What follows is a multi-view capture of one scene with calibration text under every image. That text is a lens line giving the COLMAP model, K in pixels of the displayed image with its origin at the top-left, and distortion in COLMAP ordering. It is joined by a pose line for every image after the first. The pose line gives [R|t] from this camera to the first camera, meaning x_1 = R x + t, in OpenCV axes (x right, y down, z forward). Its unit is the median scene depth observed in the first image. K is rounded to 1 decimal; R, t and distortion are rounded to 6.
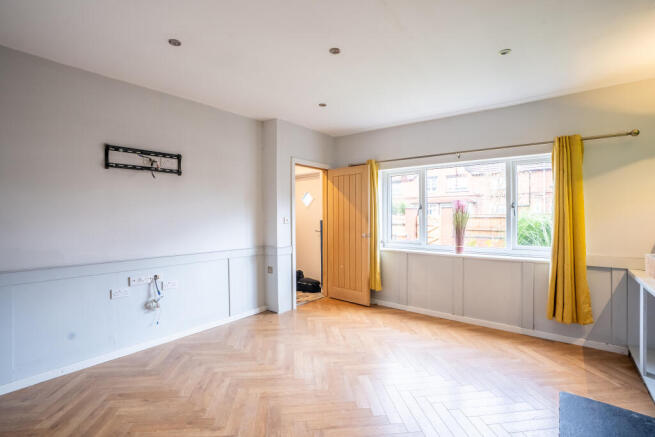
lens RADIAL K [[303.6, 0, 325.3], [0, 303.6, 219.6], [0, 0, 1]] dist [-0.043173, 0.007949]
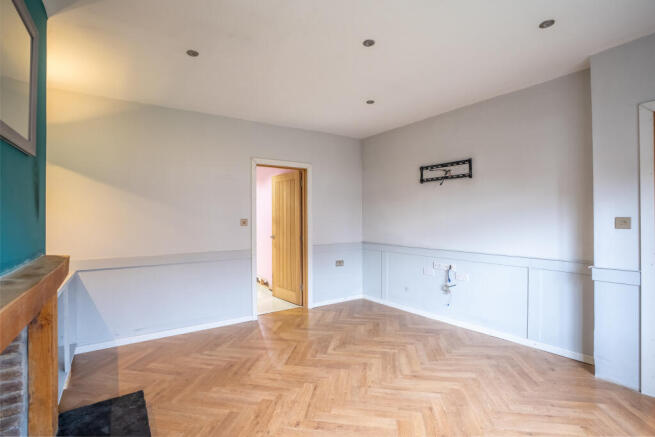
lens RADIAL K [[303.6, 0, 321.1], [0, 303.6, 214.5], [0, 0, 1]] dist [-0.043173, 0.007949]
pose [[-0.266370, -0.005623, -0.963855, 0.777371], [-0.009860, 0.999947, -0.003108, -0.009121], [0.963821, 0.008676, -0.266411, 0.864423]]
